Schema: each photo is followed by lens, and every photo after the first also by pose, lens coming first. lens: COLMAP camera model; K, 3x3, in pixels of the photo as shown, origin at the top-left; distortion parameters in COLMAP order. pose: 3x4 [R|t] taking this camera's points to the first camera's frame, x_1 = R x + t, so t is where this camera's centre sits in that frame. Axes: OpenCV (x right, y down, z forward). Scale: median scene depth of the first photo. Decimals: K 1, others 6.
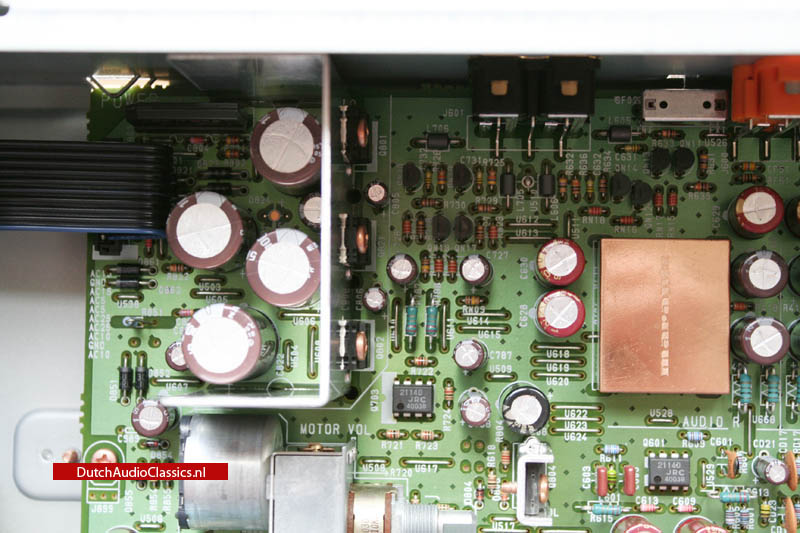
lens RADIAL K [[1591.6, 0, 398.0], [0, 1591.6, 271.2], [0, 0, 1]] dist [0.044041, 0.000000]
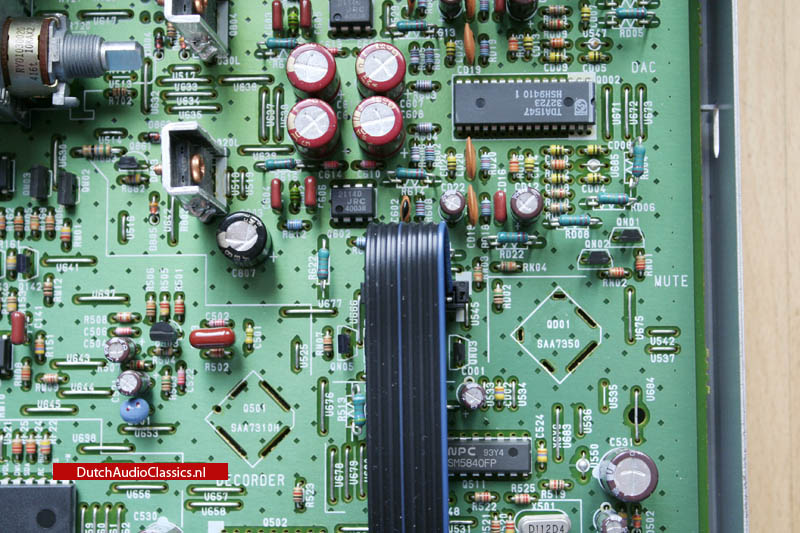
lens RADIAL K [[1591.6, 0, 394.0], [0, 1591.6, 267.8], [0, 0, 1]] dist [0.044041, 0.000000]
pose [[0.999749, -0.019039, -0.011781, 0.202403], [0.018490, 0.998812, -0.045088, 0.321657], [0.012625, 0.044859, 0.998914, 0.041134]]
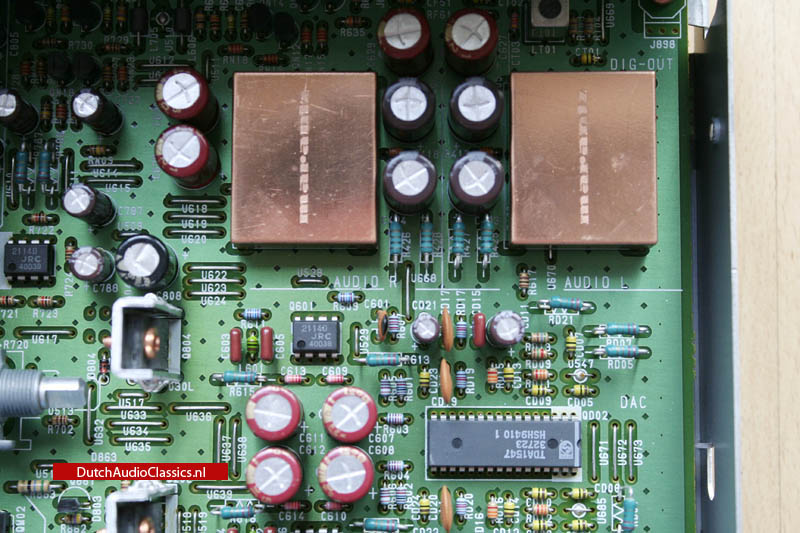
lens RADIAL K [[1610.7, 0, 406.1], [0, 1610.7, 265.6], [0, 0, 1]] dist [0.013146, 0.000000]
pose [[0.999379, -0.008470, 0.034217, 0.187729], [0.010412, 0.998321, -0.056986, 0.136329], [-0.033677, 0.057307, 0.997788, 0.102632]]
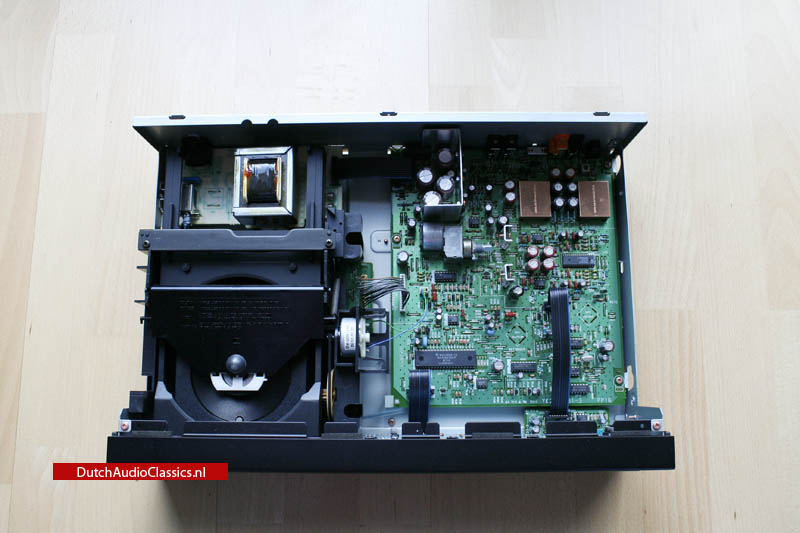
lens RADIAL K [[725.4, 0, 399.7], [0, 725.4, 262.1], [0, 0, 1]] dist [-0.145804, 0.000364]
pose [[0.998842, -0.010574, 0.046931, -0.265230], [0.016968, 0.990285, -0.138012, 0.430116], [-0.045016, 0.138649, 0.989318, -0.787825]]
